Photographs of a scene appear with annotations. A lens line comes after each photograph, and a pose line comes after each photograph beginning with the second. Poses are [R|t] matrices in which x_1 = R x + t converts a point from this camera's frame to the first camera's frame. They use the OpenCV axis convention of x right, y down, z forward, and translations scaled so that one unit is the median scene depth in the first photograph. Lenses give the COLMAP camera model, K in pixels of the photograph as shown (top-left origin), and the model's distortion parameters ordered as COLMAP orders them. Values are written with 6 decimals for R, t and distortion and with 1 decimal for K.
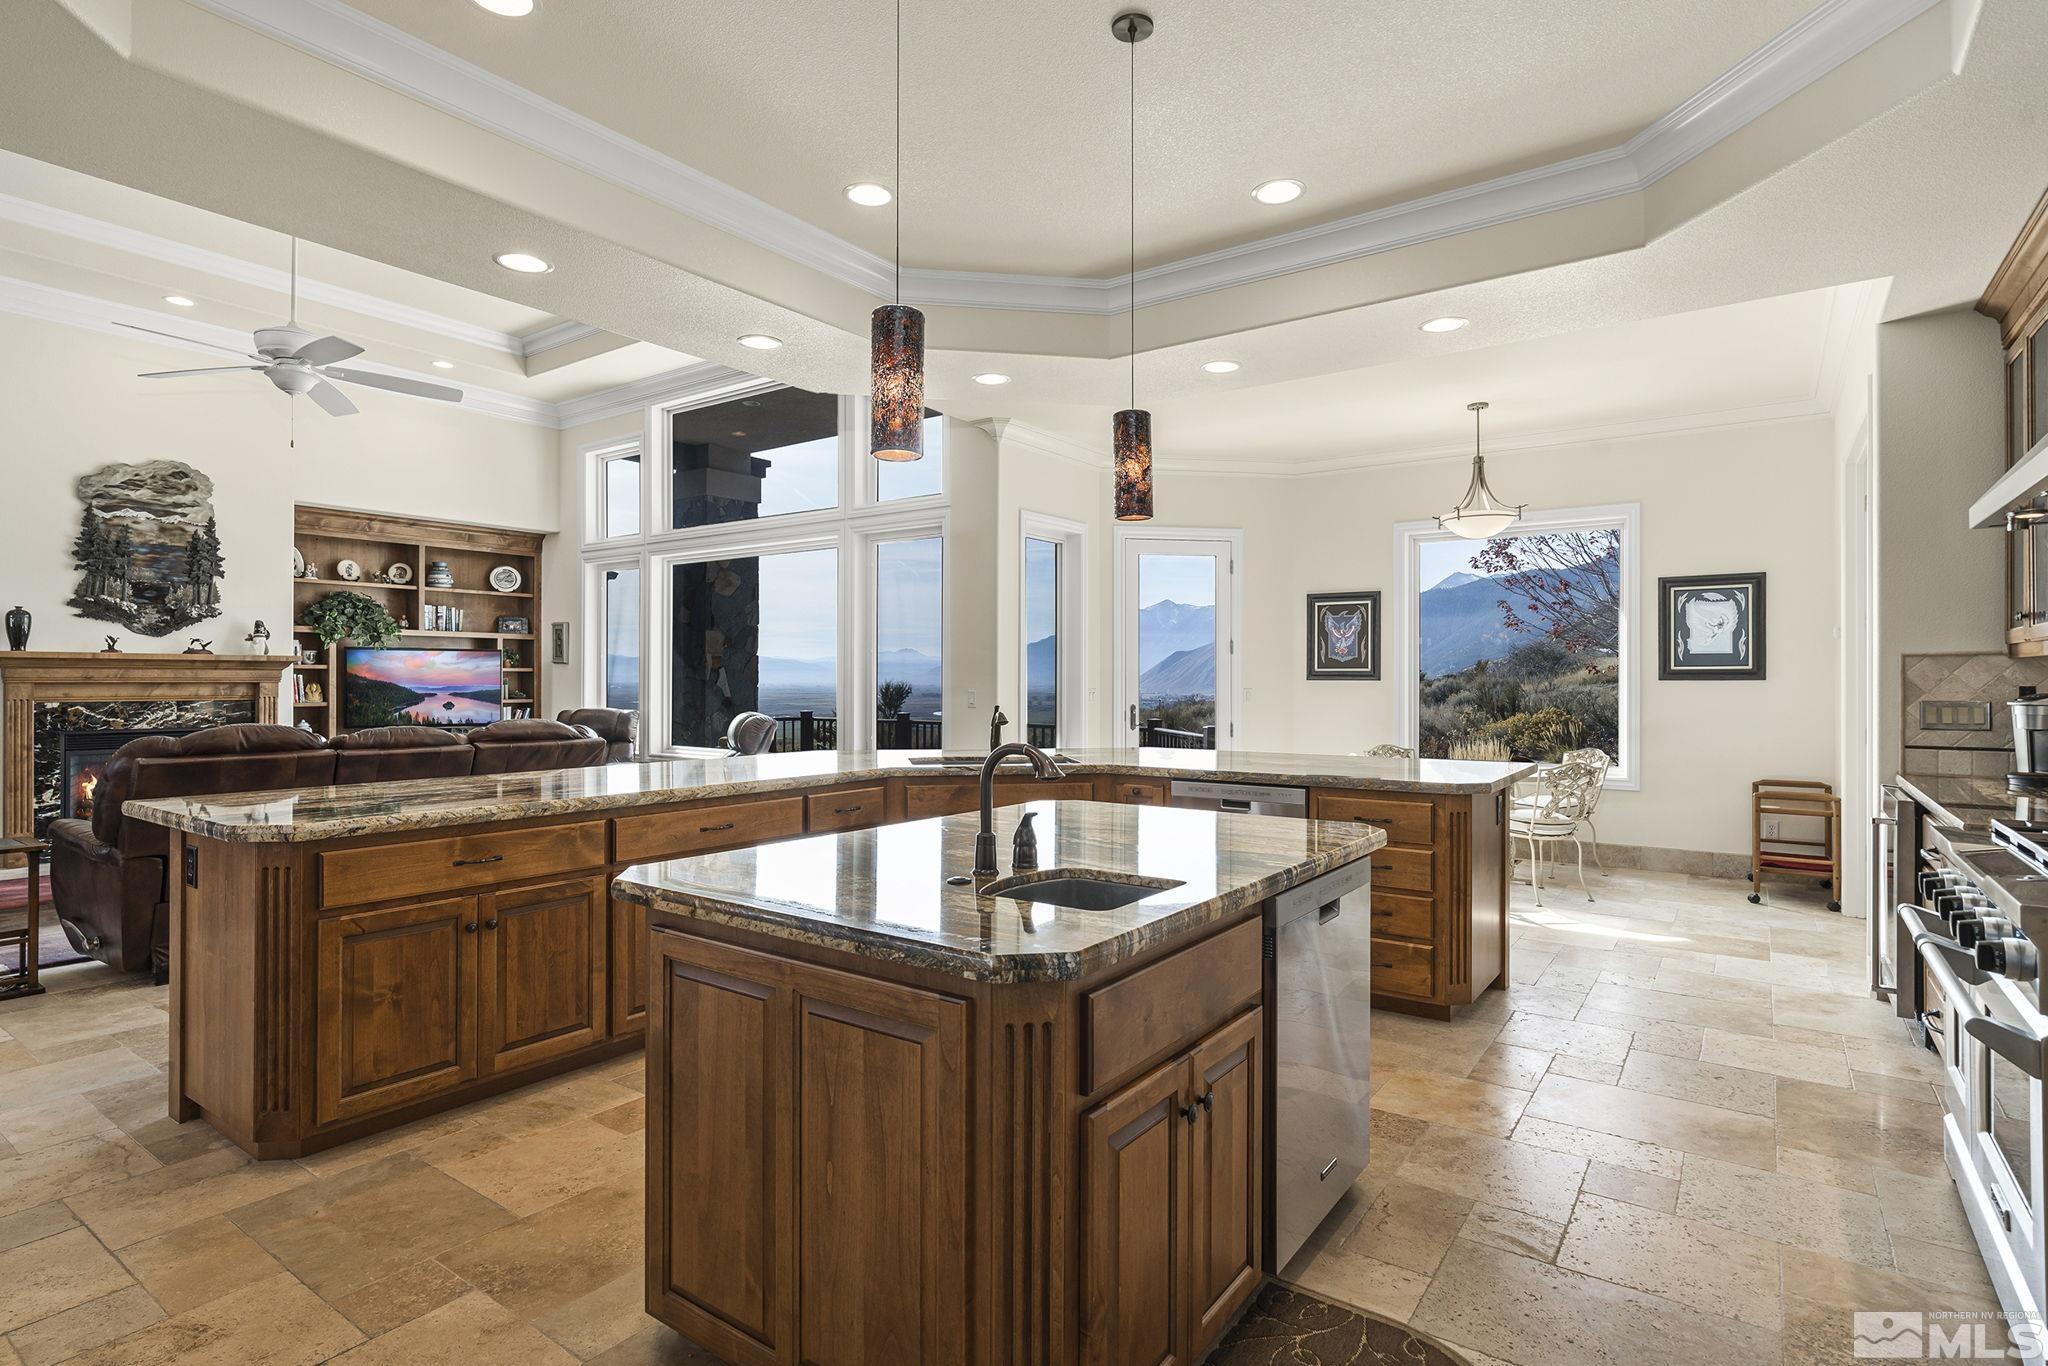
lens RADIAL K [[1037.8, 0, 1025.4], [0, 1037.8, 676.8], [0, 0, 1]] dist [0.001512, 0.000854]
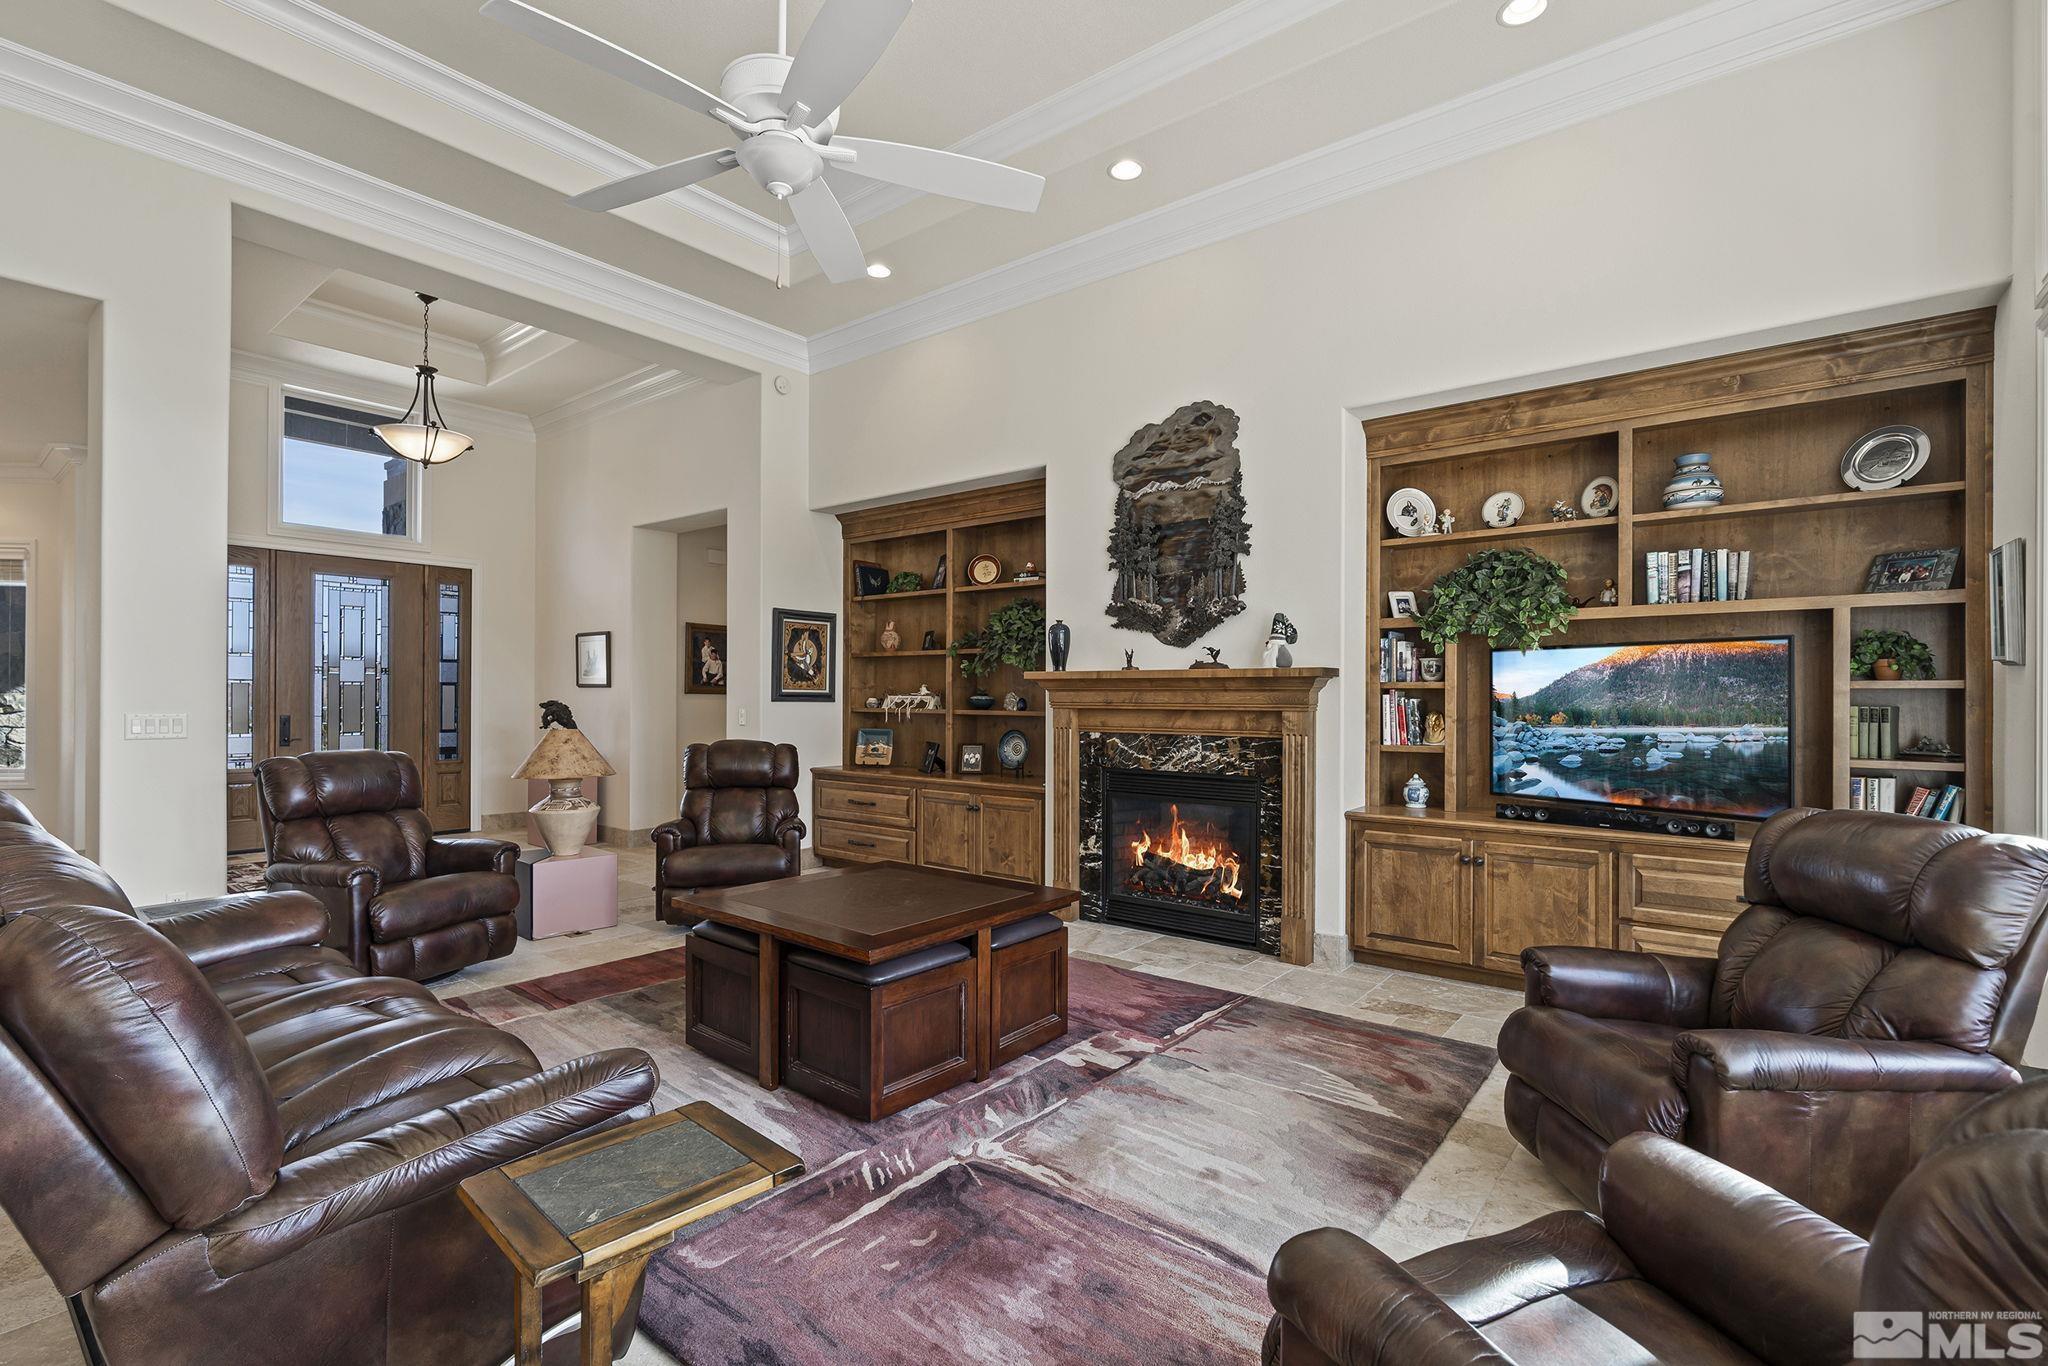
lens RADIAL K [[924.6, 0, 1019.9], [0, 924.6, 700.2], [0, 0, 1]] dist [-0.005027, 0.002097]
pose [[-0.043430, -0.000257, -0.999056, -0.169646], [-0.001859, 0.999998, -0.000176, -0.000731], [0.999055, 0.001850, -0.043430, 0.879578]]
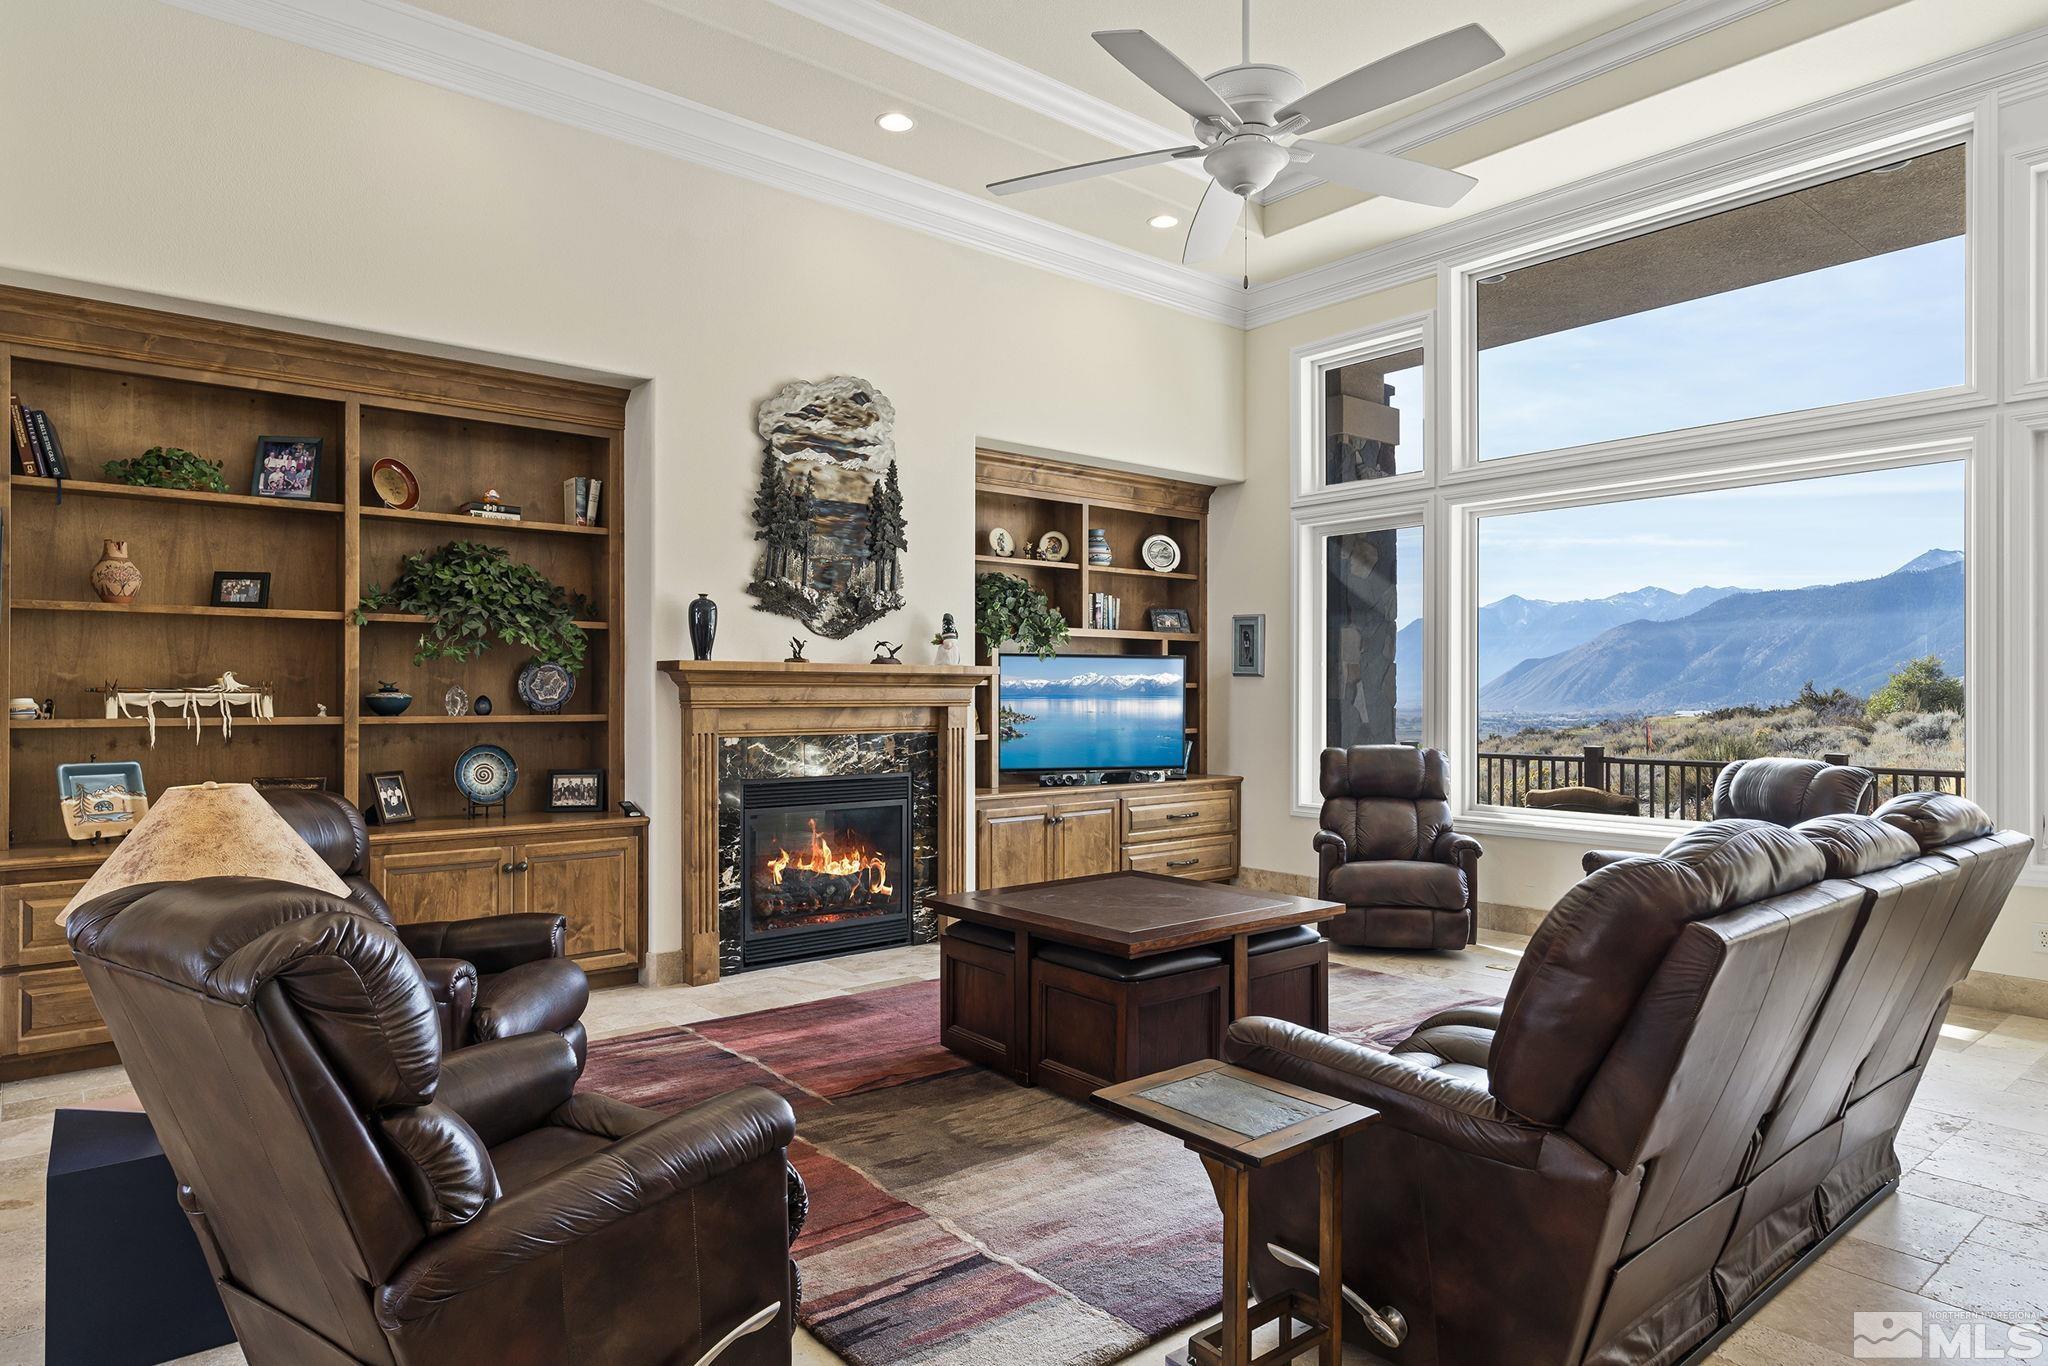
lens RADIAL K [[1201.7, 0, 1021.8], [0, 1201.7, 690.7], [0, 0, 1]] dist [-0.007285, 0.006143]
pose [[0.969996, -0.004729, -0.243076, -0.511513], [0.004304, 0.999988, -0.002278, -0.002652], [0.243084, 0.001164, 0.970004, 0.264747]]
